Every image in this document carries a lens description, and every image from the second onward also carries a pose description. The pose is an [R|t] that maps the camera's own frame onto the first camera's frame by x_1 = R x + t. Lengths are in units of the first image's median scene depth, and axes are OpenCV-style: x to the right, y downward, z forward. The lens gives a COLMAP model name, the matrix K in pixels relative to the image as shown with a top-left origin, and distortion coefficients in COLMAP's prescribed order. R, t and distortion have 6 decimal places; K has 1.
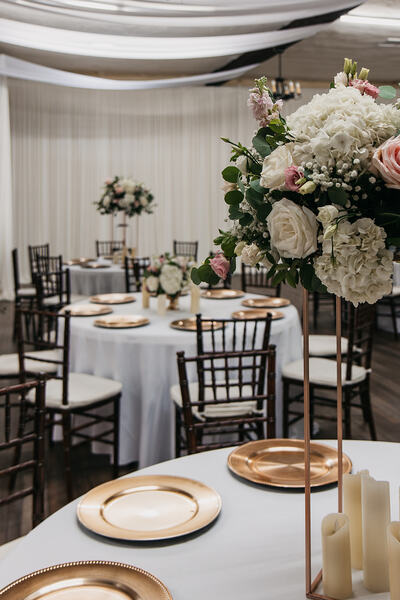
lens RADIAL K [[352.1, 0, 200.0], [0, 352.1, 300.0], [0, 0, 1]] dist [-0.002551, -0.000490]
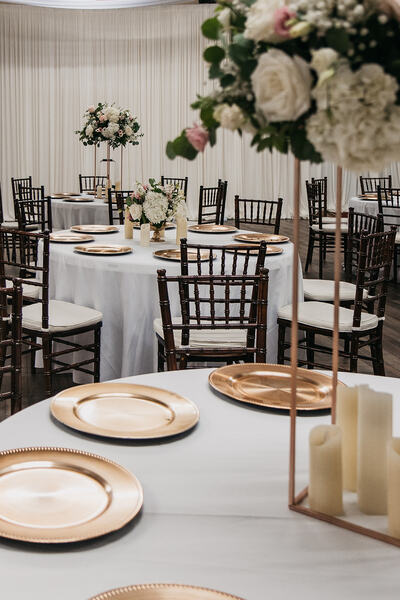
lens RADIAL K [[373.4, 0, 145.8], [0, 373.4, 299.5], [0, 0, 1]] dist [-0.003086, -0.001198]
pose [[0.990643, 0.014678, -0.135689, 0.034092], [-0.007425, 0.998524, 0.053803, 0.151037], [0.136279, -0.052292, 0.989289, 0.008196]]
